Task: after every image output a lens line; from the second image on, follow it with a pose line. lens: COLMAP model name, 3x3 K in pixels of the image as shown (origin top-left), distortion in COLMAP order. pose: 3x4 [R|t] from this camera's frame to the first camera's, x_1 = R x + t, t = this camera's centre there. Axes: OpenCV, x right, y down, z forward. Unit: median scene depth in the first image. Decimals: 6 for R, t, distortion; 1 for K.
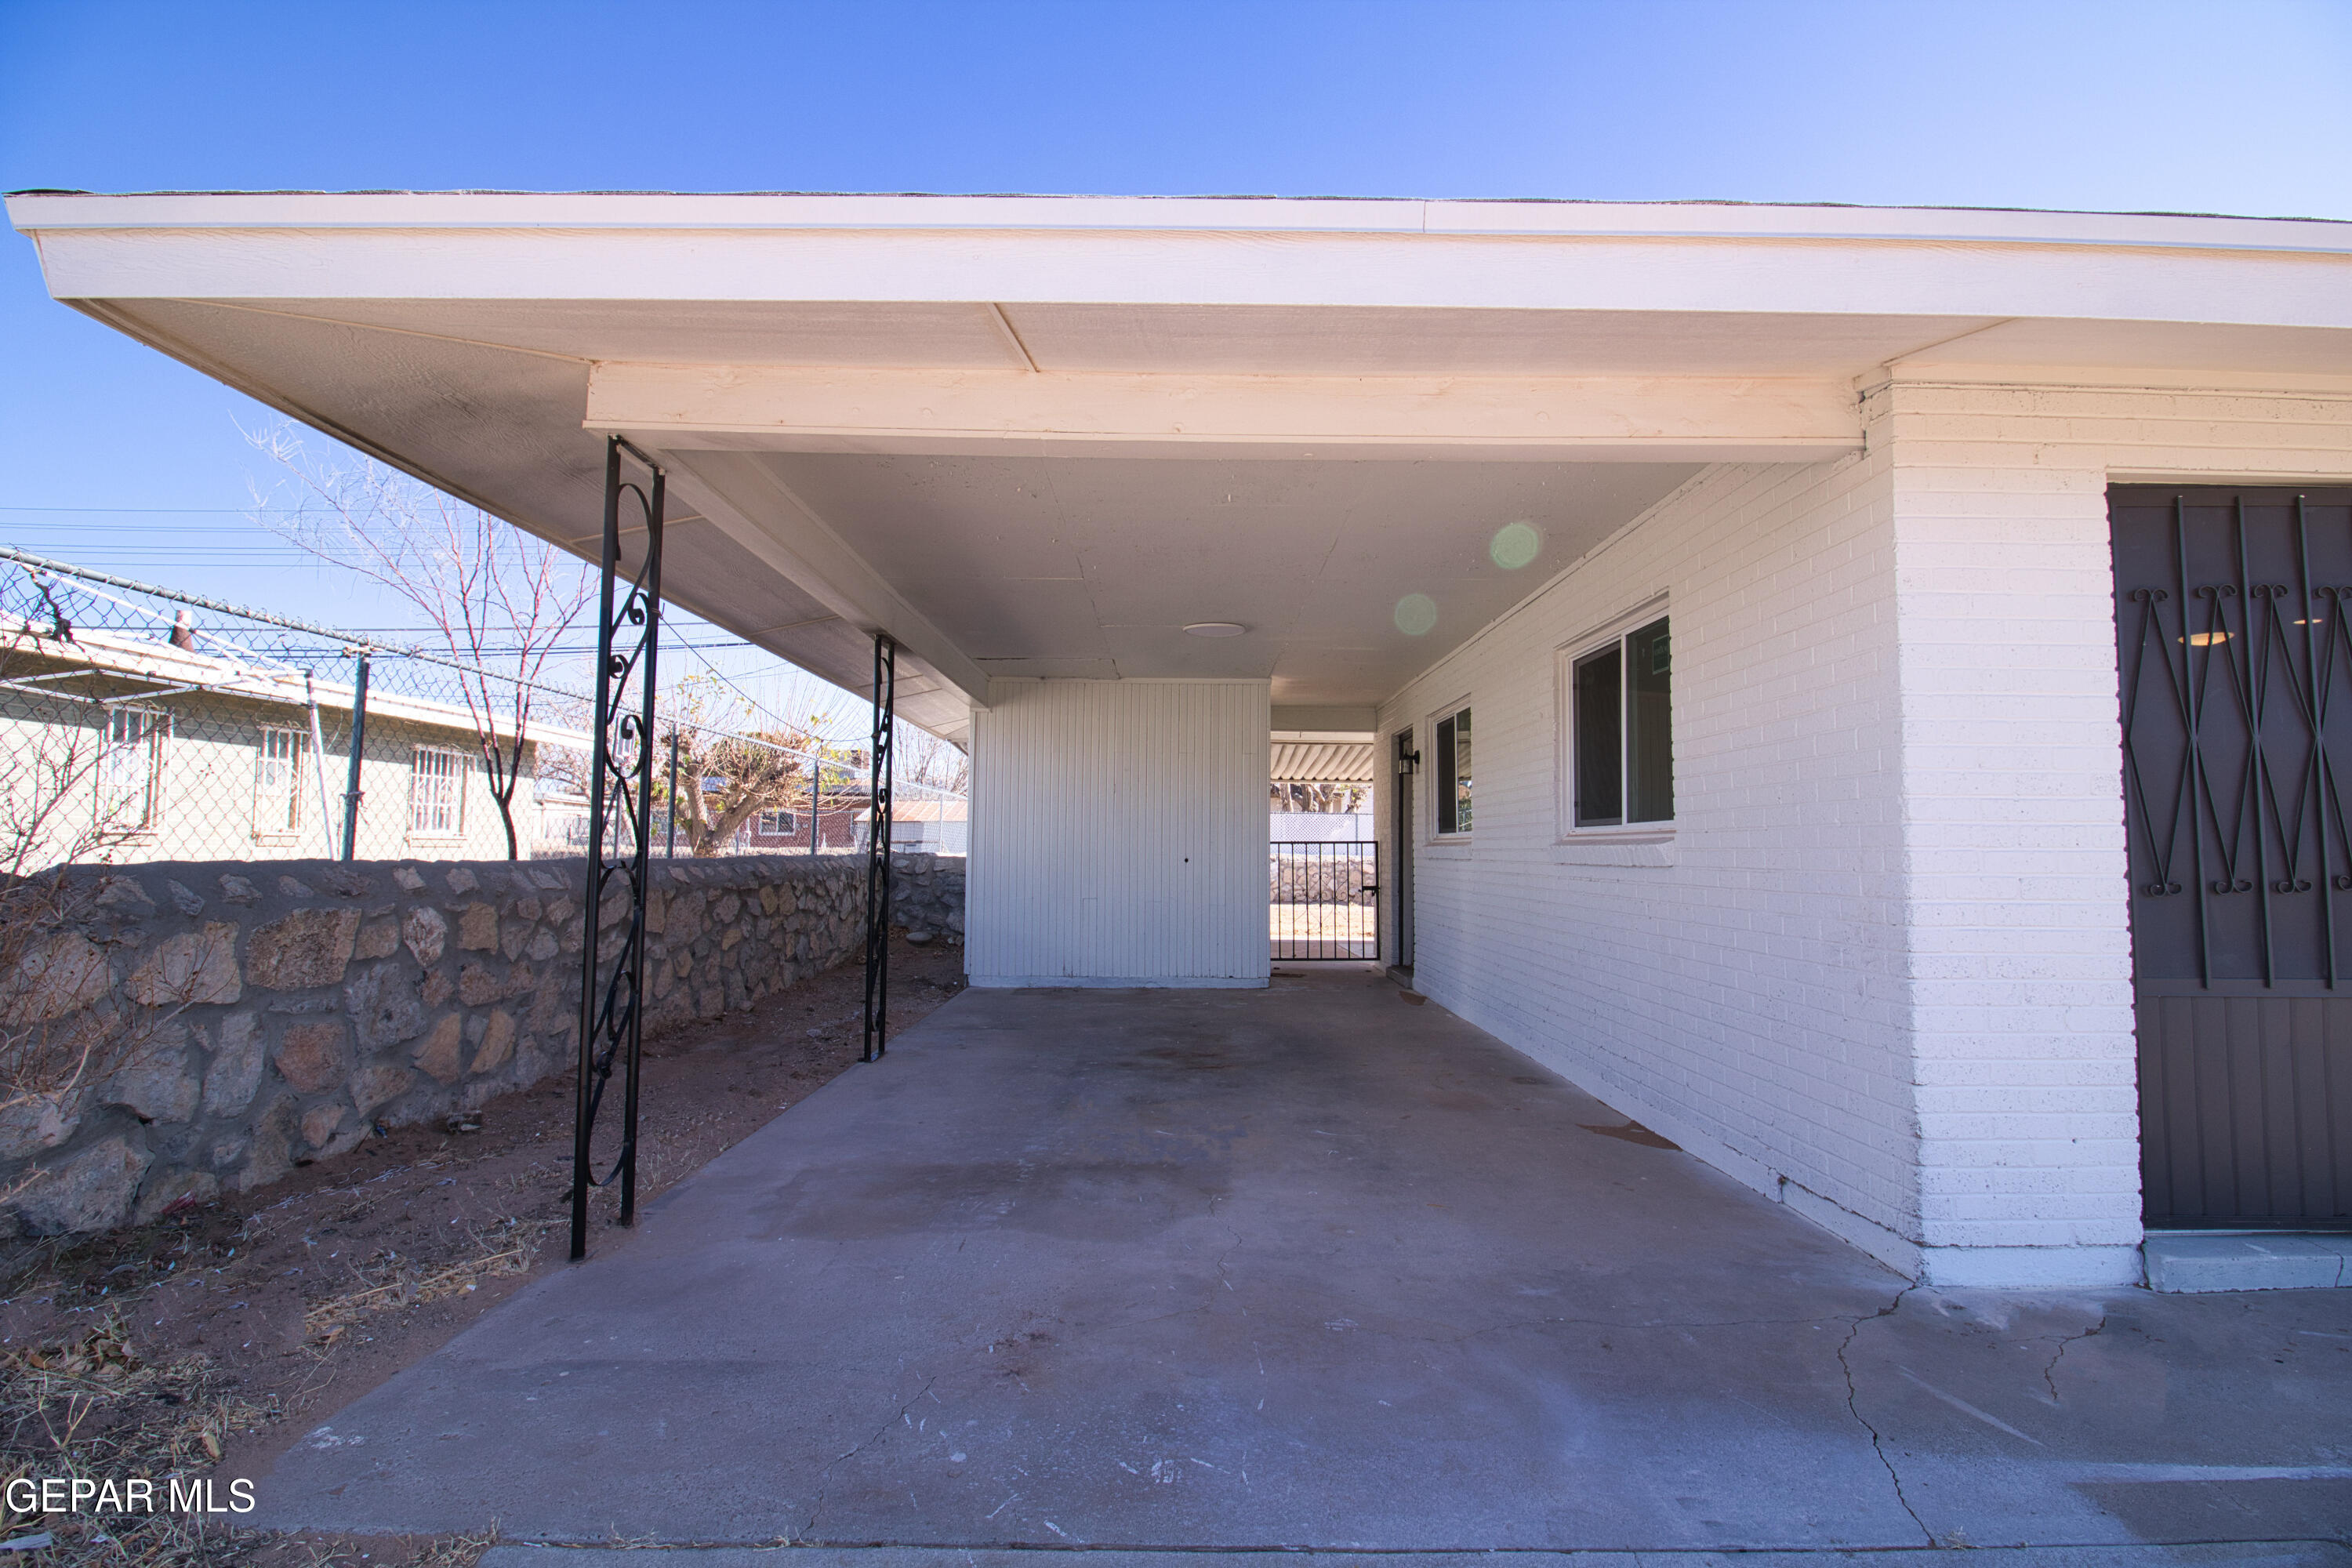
lens RADIAL K [[1075.3, 0, 1167.2], [0, 1075.3, 781.0], [0, 0, 1]] dist [-0.004661, -0.001321]
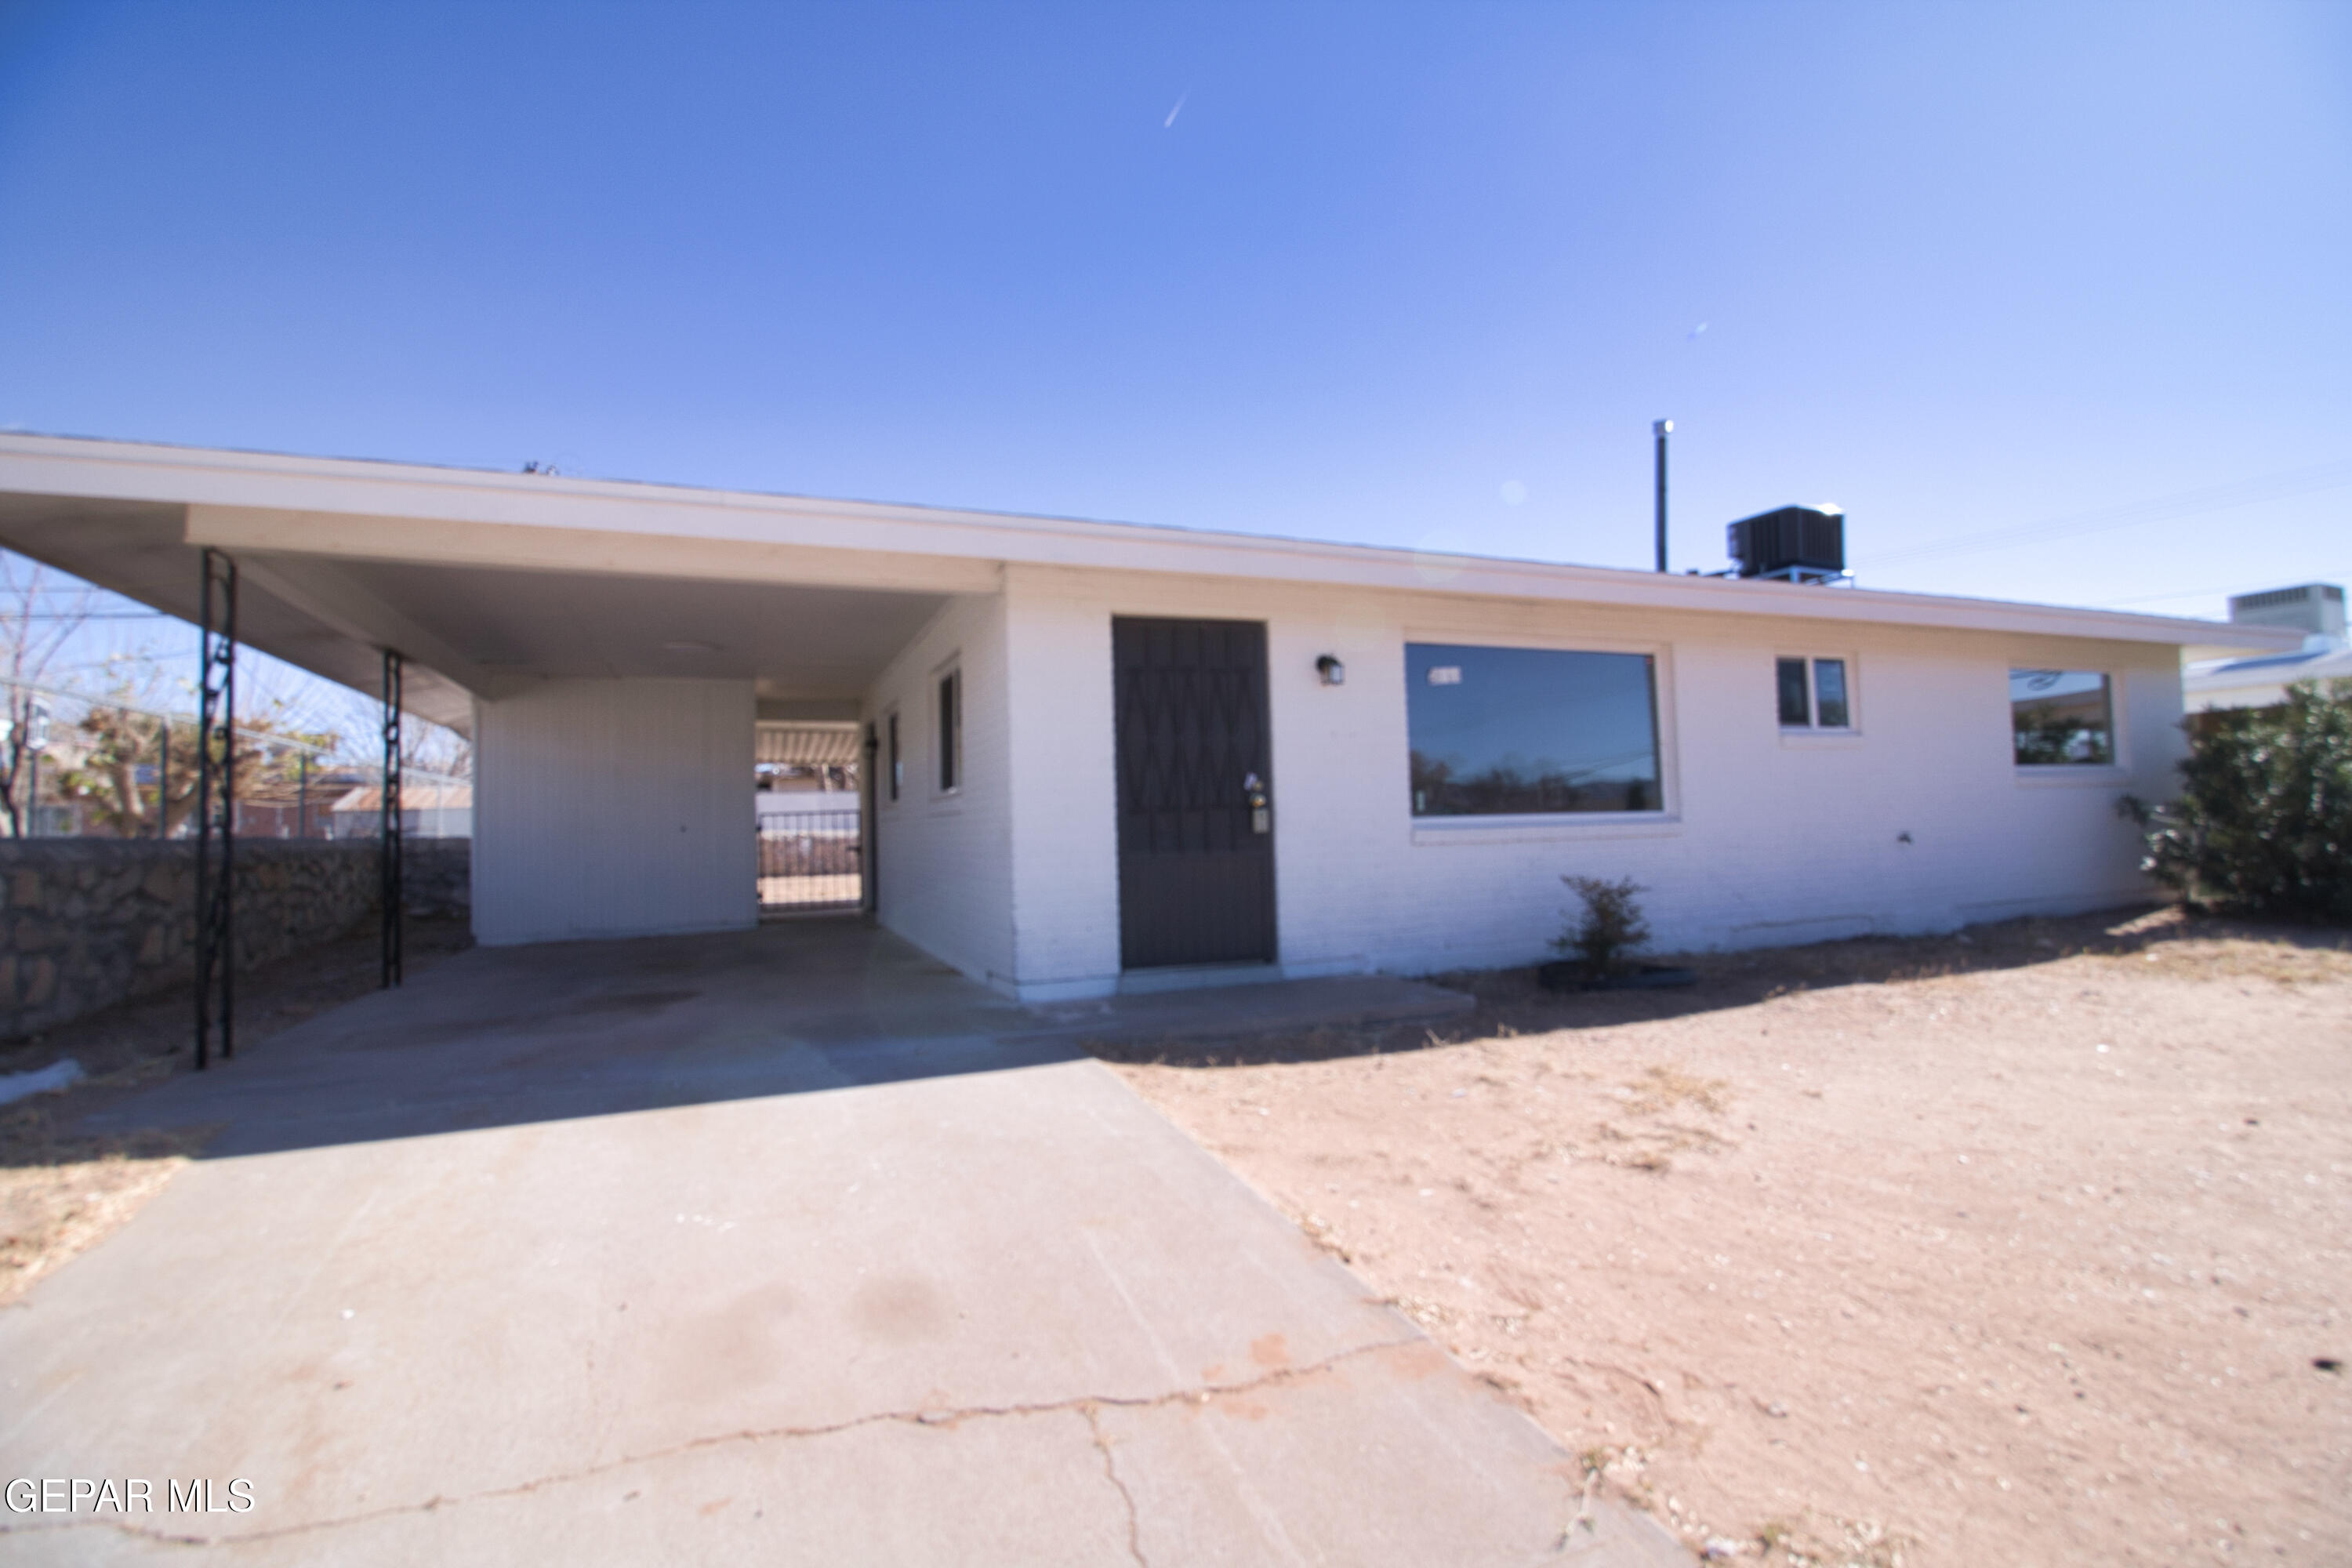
lens RADIAL K [[1131.3, 0, 1202.0], [0, 1131.3, 780.2], [0, 0, 1]] dist [-0.011655, -0.003986]
pose [[0.921889, -0.017355, 0.387065, 0.073106], [0.010481, 0.999748, 0.019865, -0.000768], [-0.387312, -0.014256, 0.921838, -0.436034]]
